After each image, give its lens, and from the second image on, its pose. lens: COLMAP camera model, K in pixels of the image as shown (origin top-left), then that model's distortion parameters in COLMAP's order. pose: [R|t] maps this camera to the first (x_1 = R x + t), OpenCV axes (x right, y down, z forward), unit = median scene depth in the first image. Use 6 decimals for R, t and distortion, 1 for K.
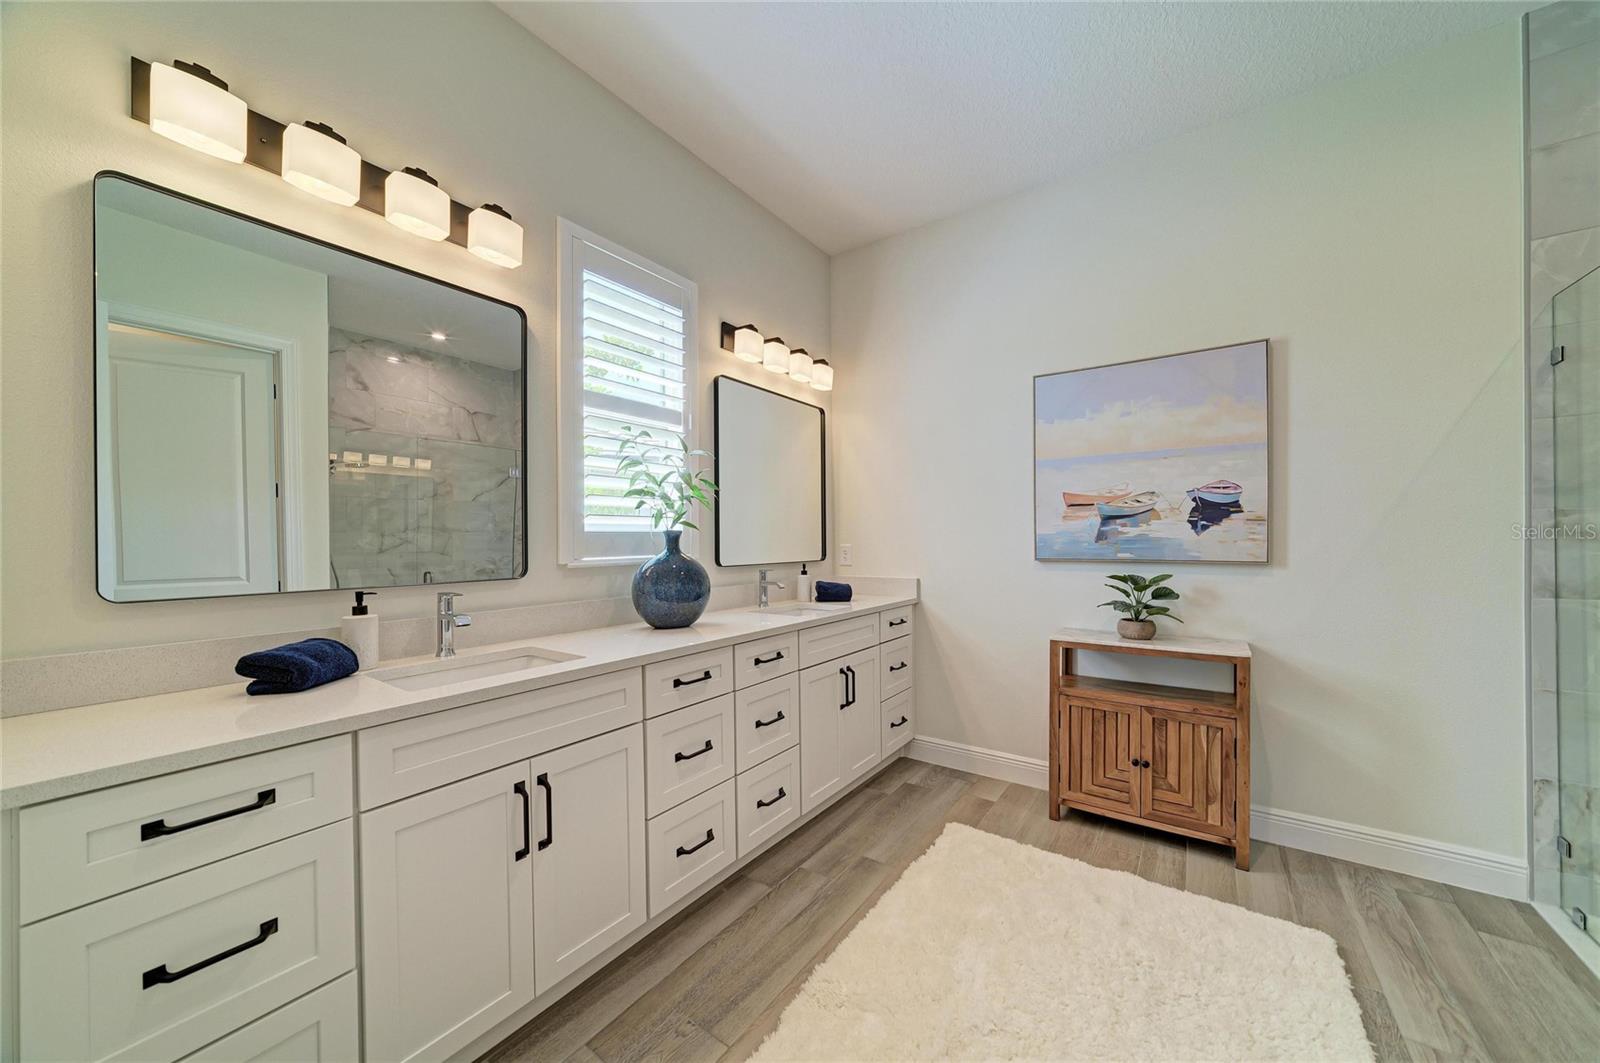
lens RADIAL K [[579.9, 0, 800.5], [0, 579.9, 541.1], [0, 0, 1]] dist [-0.003558, 0.001221]
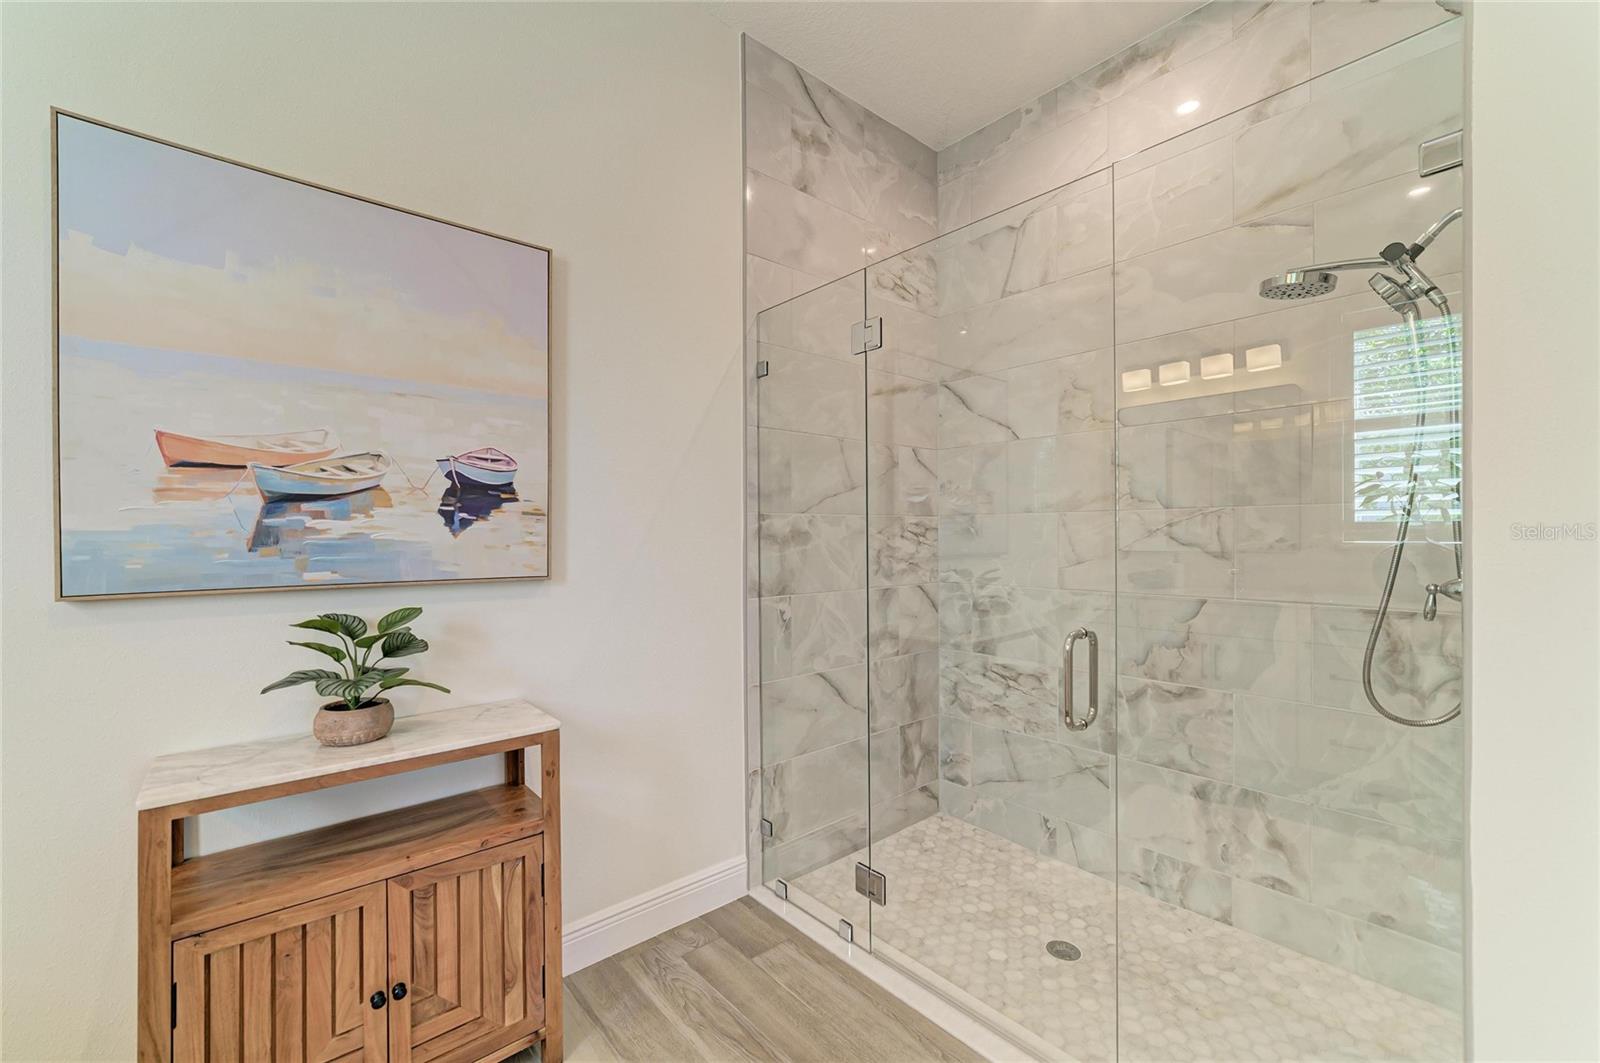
lens RADIAL K [[653.5, 0, 811.3], [0, 653.5, 540.6], [0, 0, 1]] dist [-0.009325, 0.002267]
pose [[0.223404, -0.000843, 0.974726, 0.123470], [0.005317, 0.999986, -0.000354, -0.003835], [-0.974711, 0.005261, 0.223405, 0.510299]]
